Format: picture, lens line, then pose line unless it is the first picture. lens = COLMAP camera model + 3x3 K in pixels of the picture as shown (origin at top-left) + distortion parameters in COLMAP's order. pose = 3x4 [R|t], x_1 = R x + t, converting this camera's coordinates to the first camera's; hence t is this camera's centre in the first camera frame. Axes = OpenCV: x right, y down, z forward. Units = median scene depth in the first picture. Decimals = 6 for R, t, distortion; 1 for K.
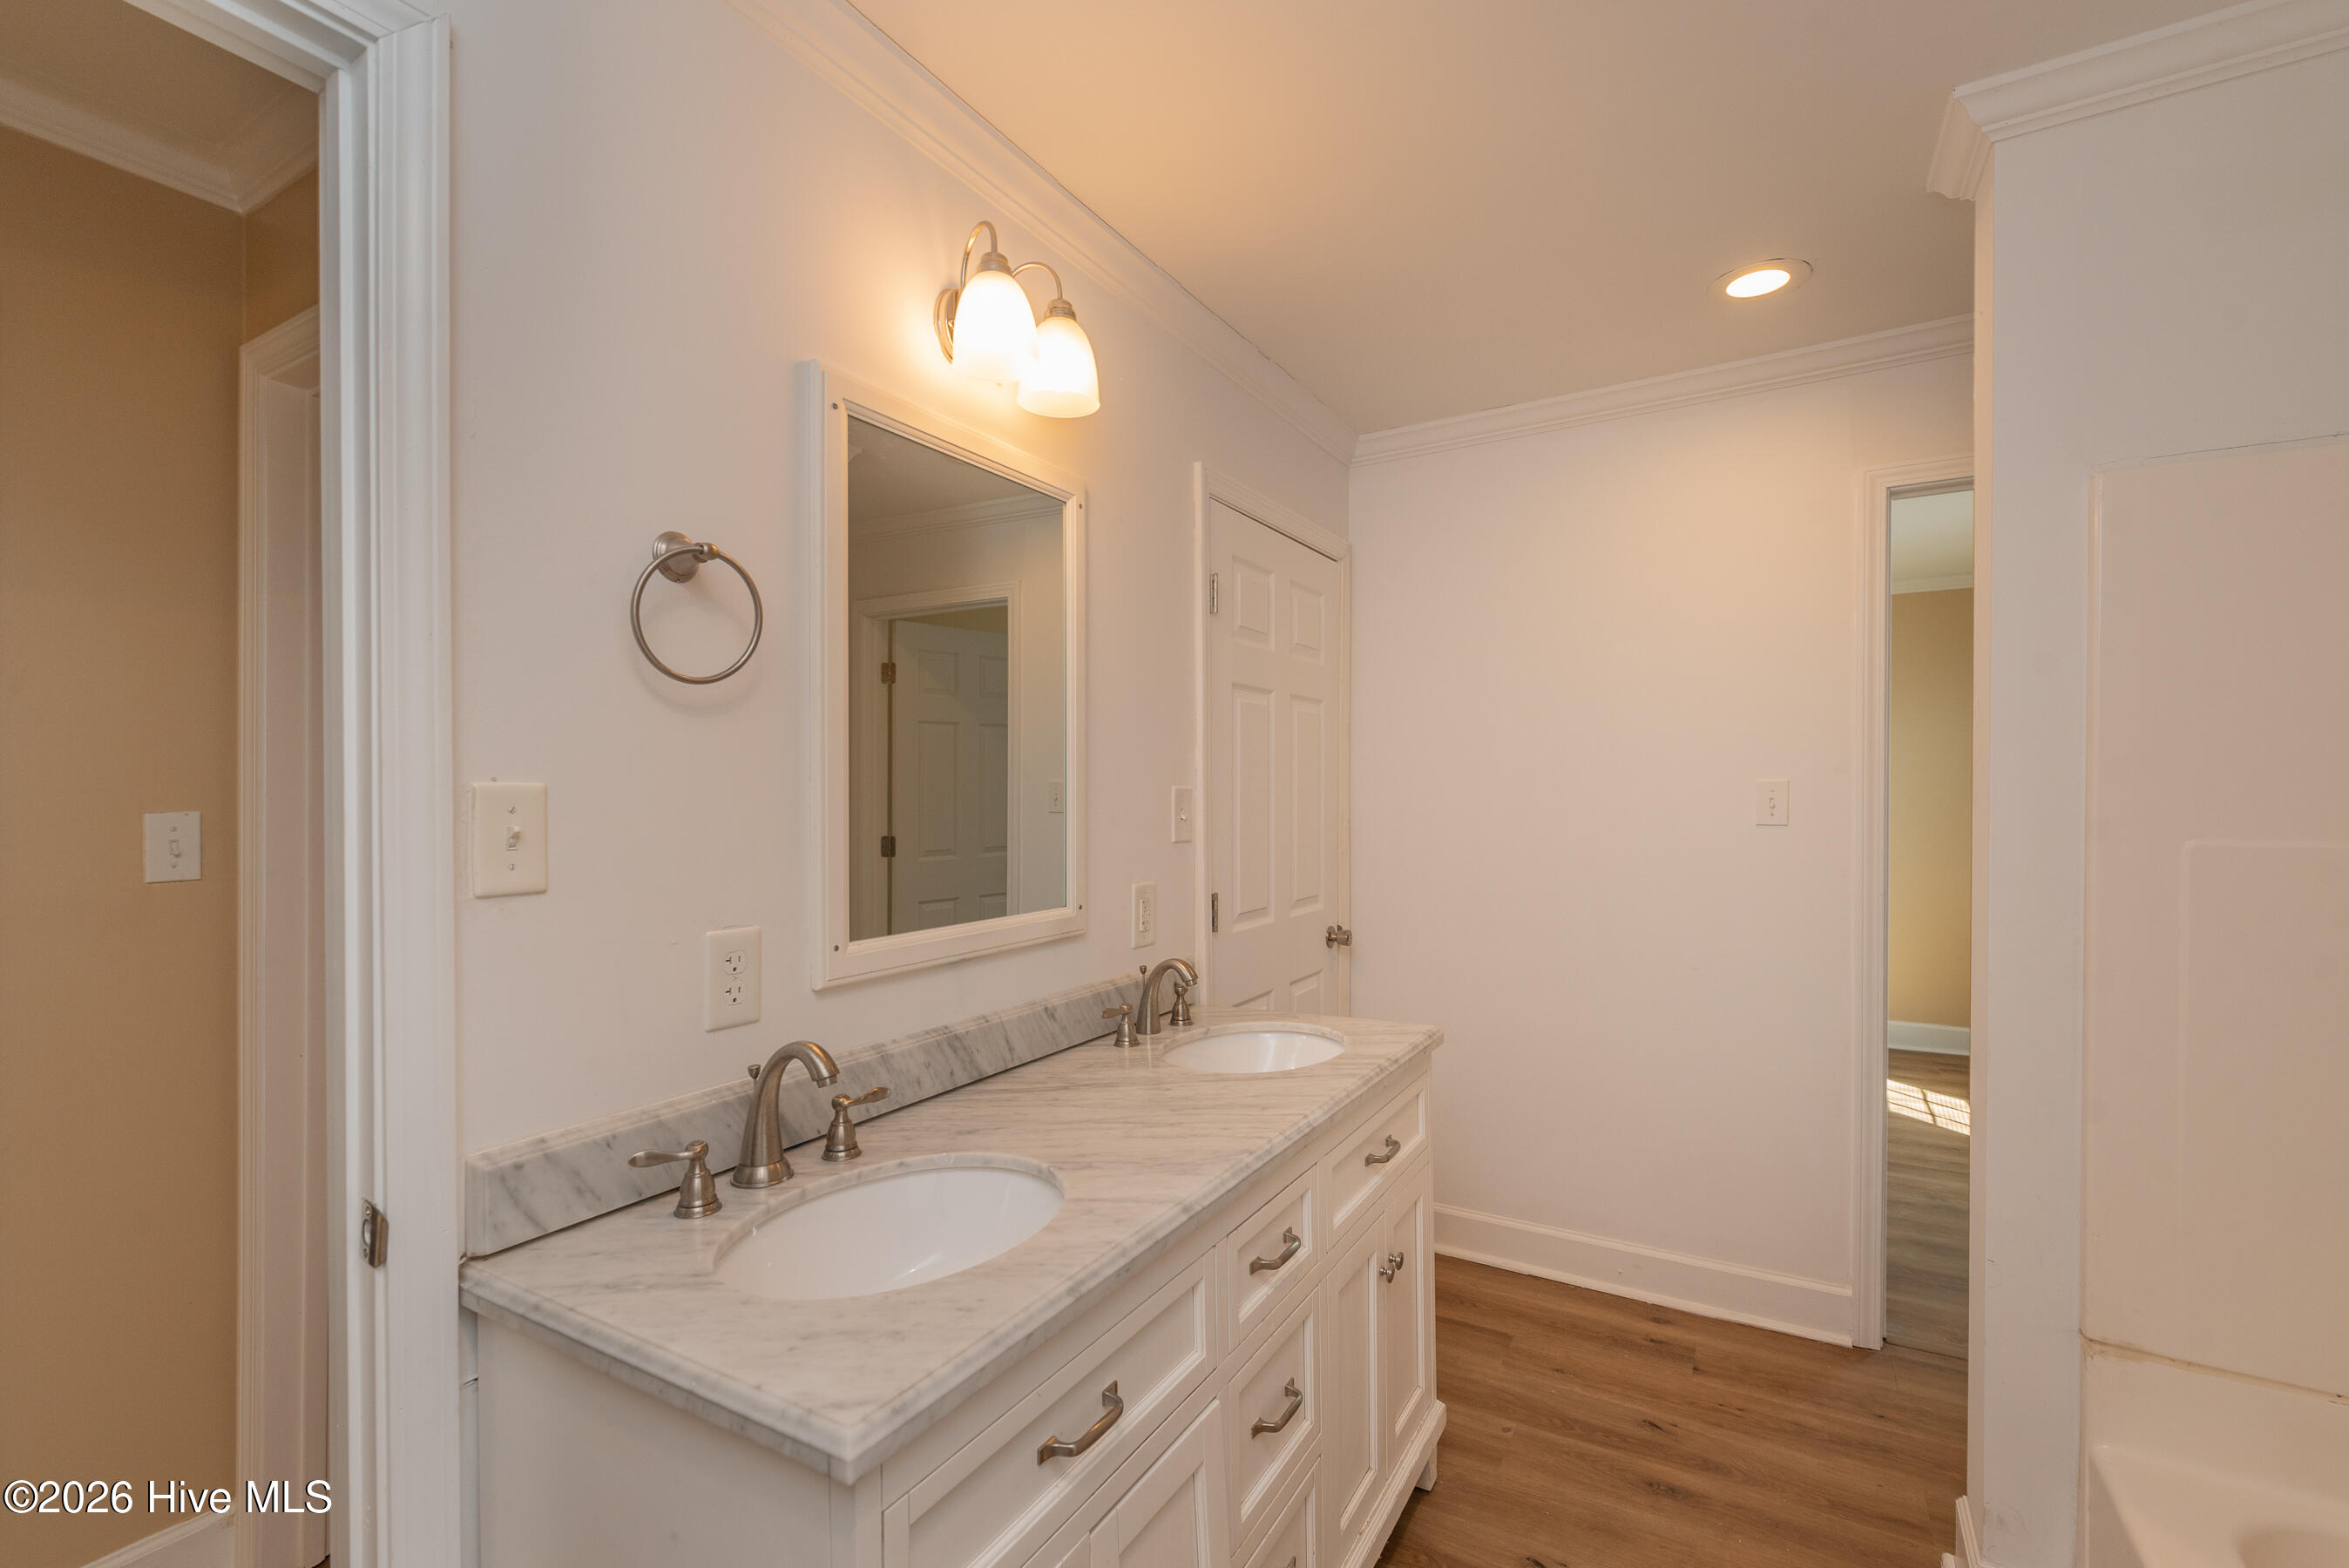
lens RADIAL K [[1021.8, 0, 1163.8], [0, 1021.8, 790.0], [0, 0, 1]] dist [0.002606, -0.000750]
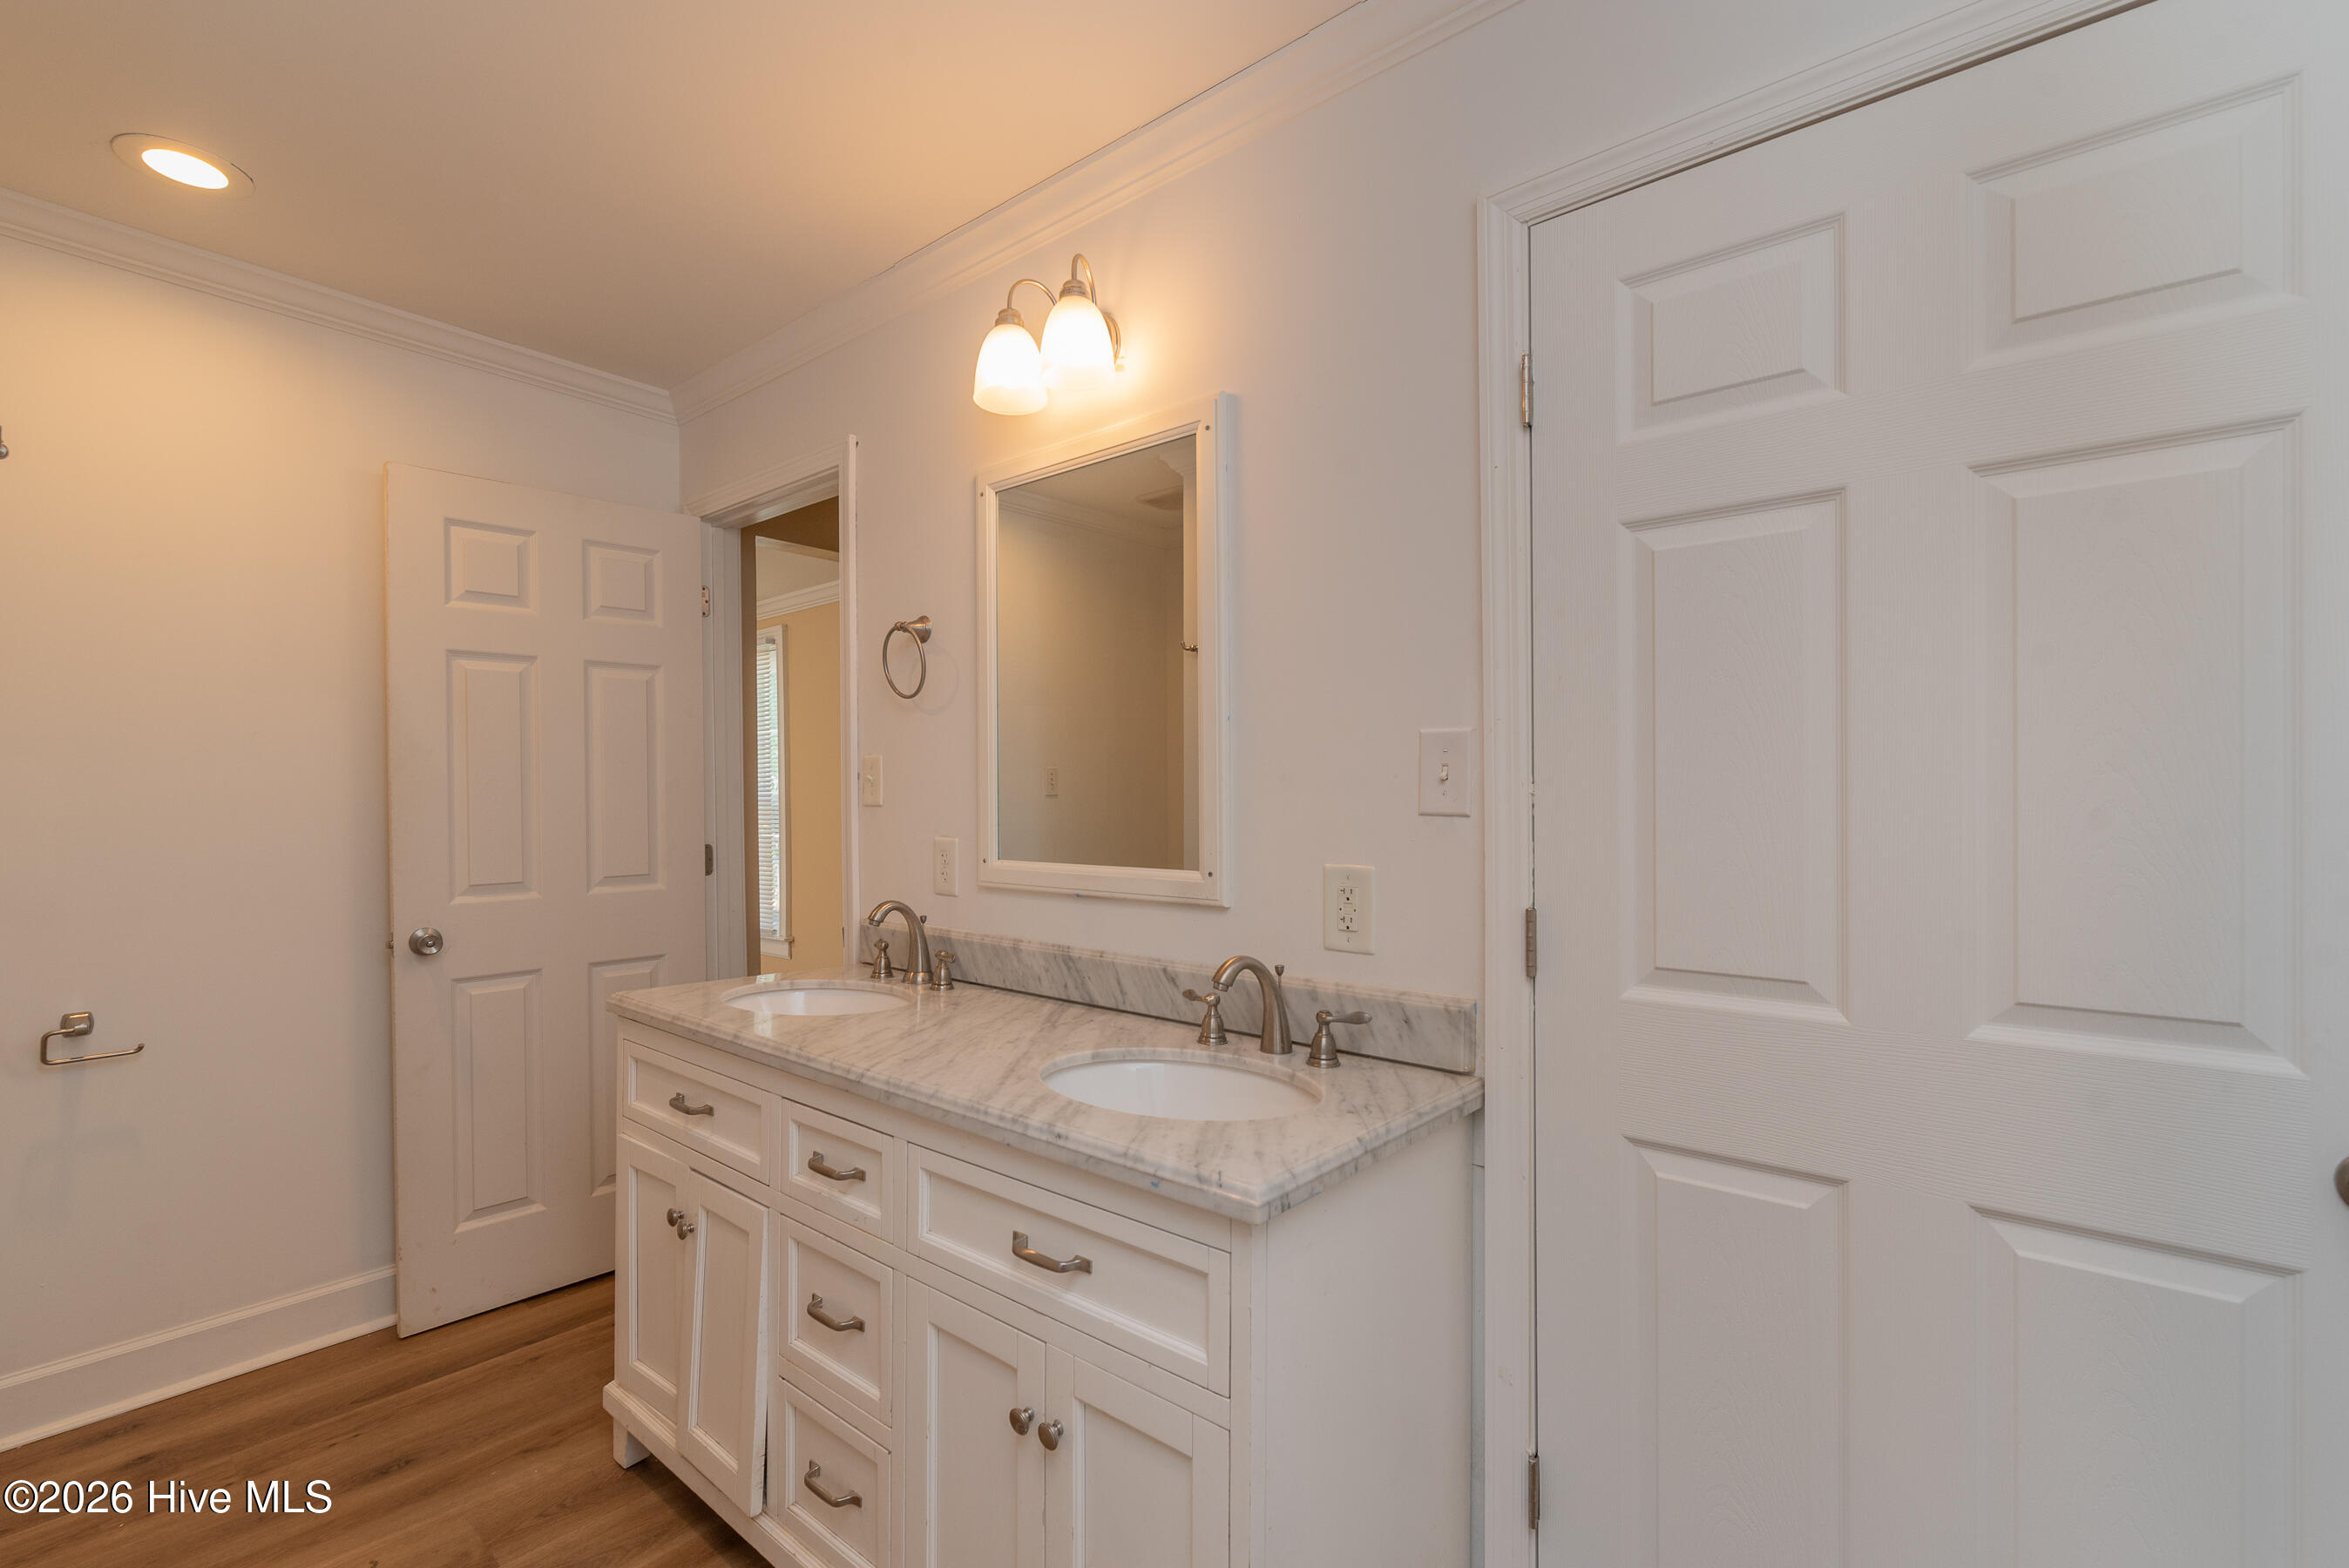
lens RADIAL K [[1021.8, 0, 1164.5], [0, 1021.8, 804.5], [0, 0, 1]] dist [0.002606, -0.000750]
pose [[-0.171000, 0.003629, -0.985264, 0.937328], [-0.000976, 0.999992, 0.003853, 0.057940], [0.985270, 0.001620, -0.170996, 1.294218]]
